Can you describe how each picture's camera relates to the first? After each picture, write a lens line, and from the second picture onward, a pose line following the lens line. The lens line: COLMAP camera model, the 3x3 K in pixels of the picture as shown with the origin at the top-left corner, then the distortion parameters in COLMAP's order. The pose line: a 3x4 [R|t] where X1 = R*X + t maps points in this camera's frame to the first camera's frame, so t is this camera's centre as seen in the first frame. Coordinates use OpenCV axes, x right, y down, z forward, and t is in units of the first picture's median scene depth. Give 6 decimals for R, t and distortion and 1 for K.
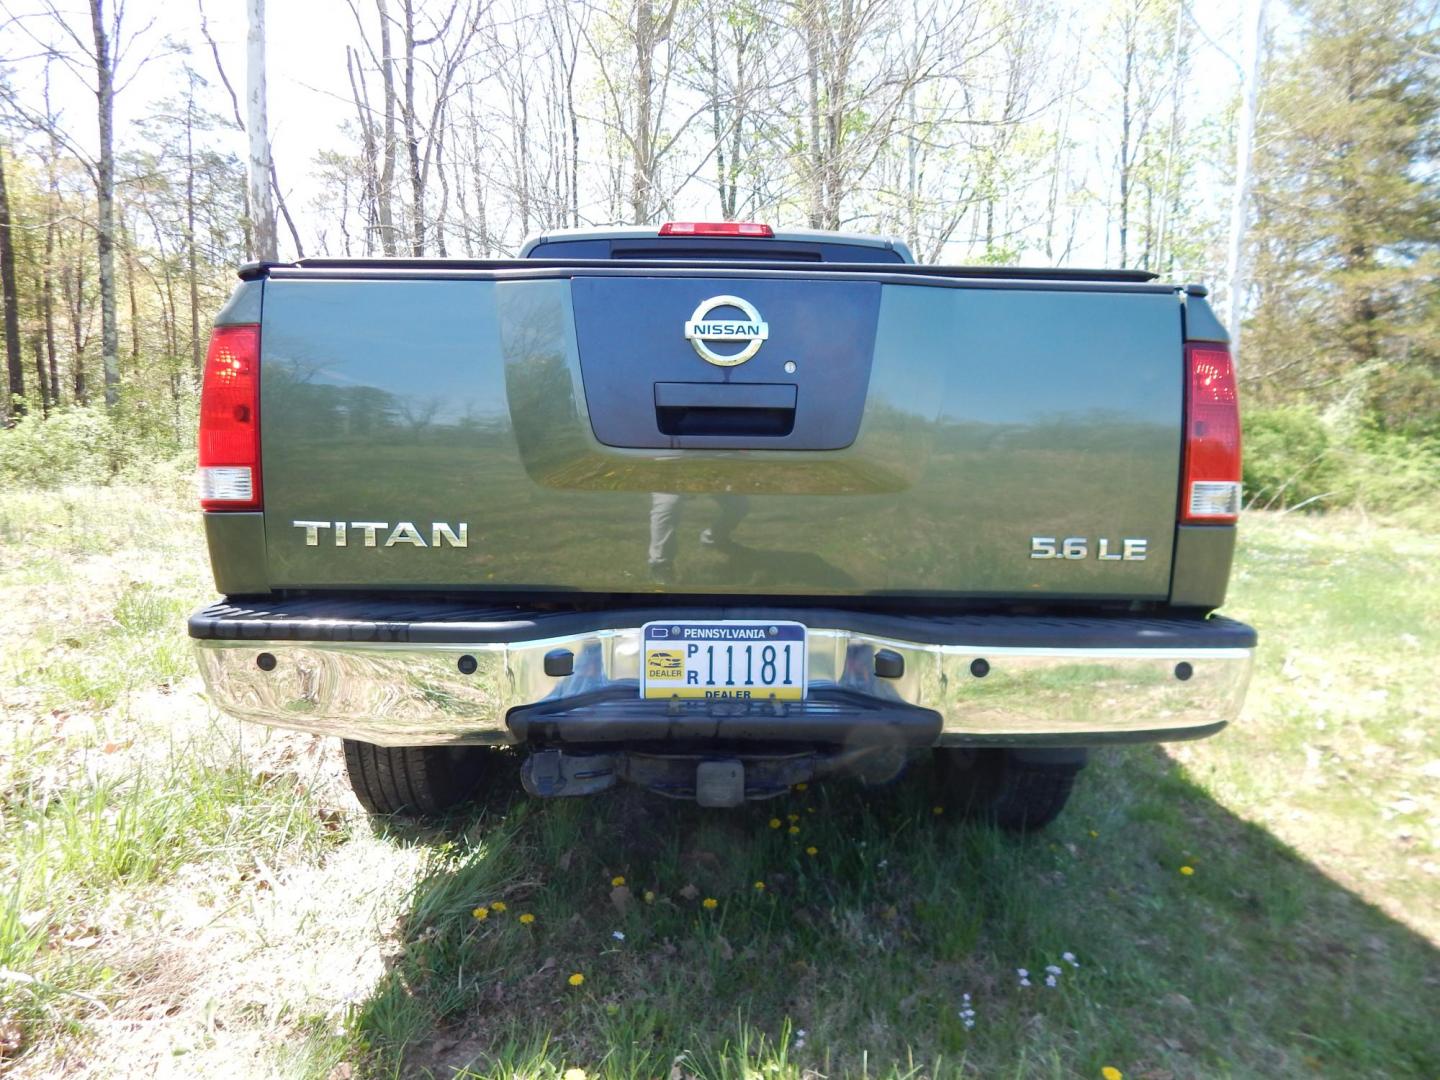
lens RADIAL K [[1009.6, 0, 720.0], [0, 1009.6, 540.0], [0, 0, 1]] dist [0.002870, -0.003875]
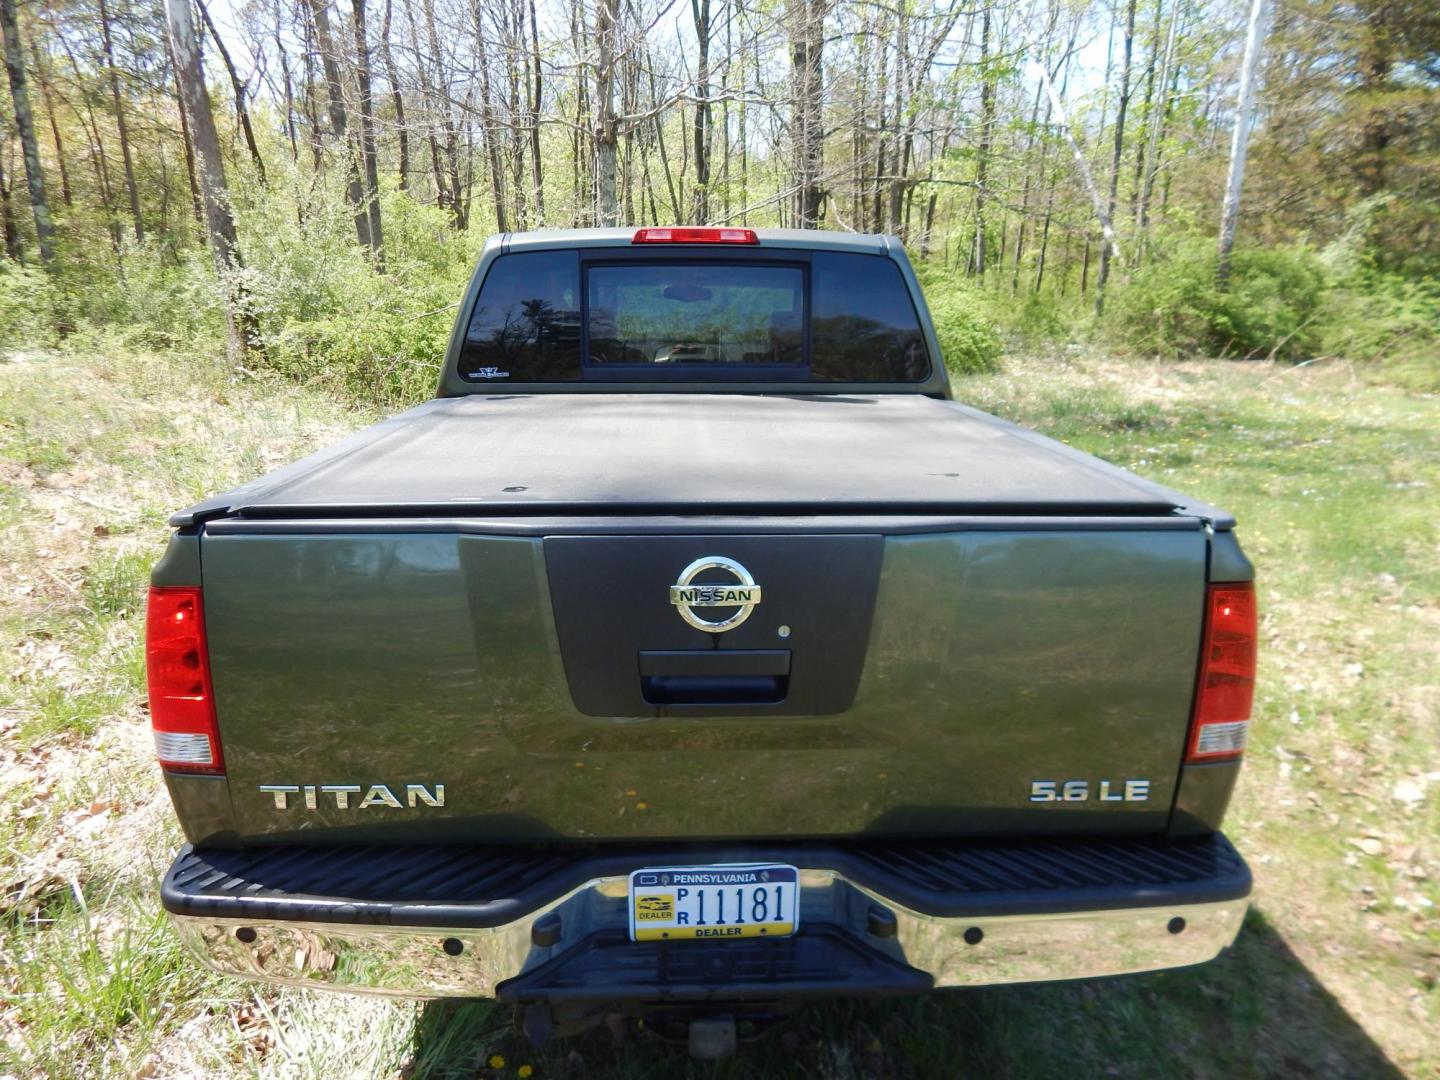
lens RADIAL K [[1009.9, 0, 716.3], [0, 1009.9, 548.7], [0, 0, 1]] dist [0.001932, -0.006016]
pose [[0.999774, -0.011377, 0.017963, -0.007989], [0.007486, 0.979050, 0.203480, -0.417345], [-0.019902, -0.203300, 0.978914, 0.104583]]
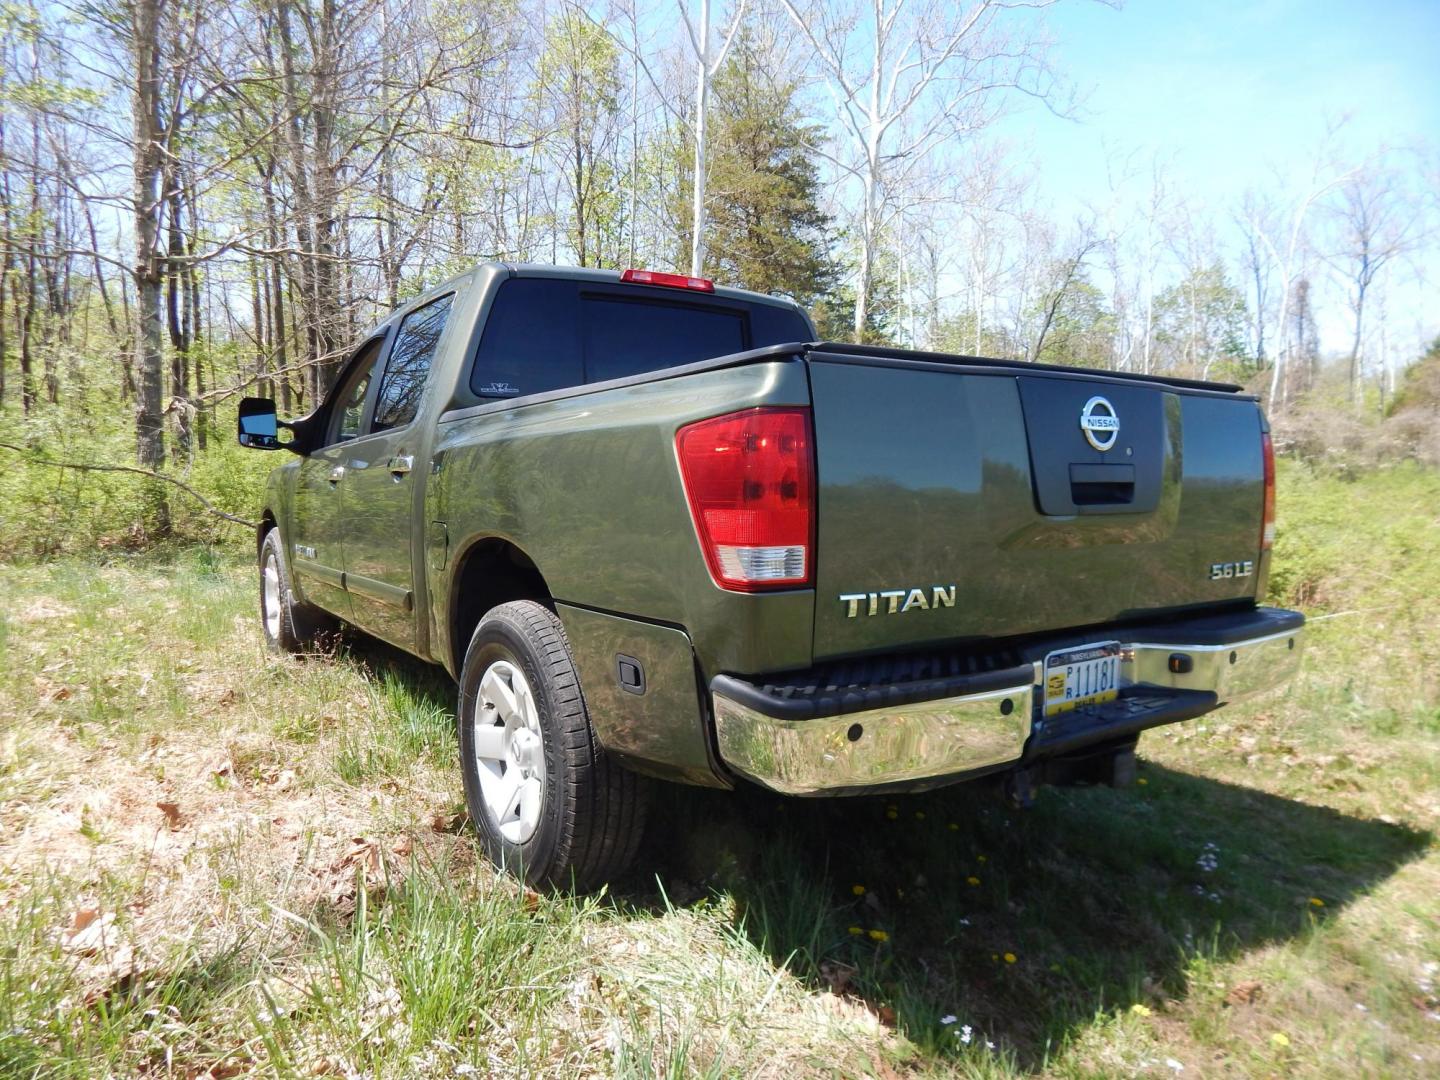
lens RADIAL K [[1005.6, 0, 722.1], [0, 1005.6, 523.0], [0, 0, 1]] dist [0.000064, -0.005298]
pose [[0.824979, -0.039912, 0.563752, -1.087012], [0.047288, 0.998880, 0.001519, -0.099786], [-0.563181, 0.025406, 0.825943, 0.195519]]
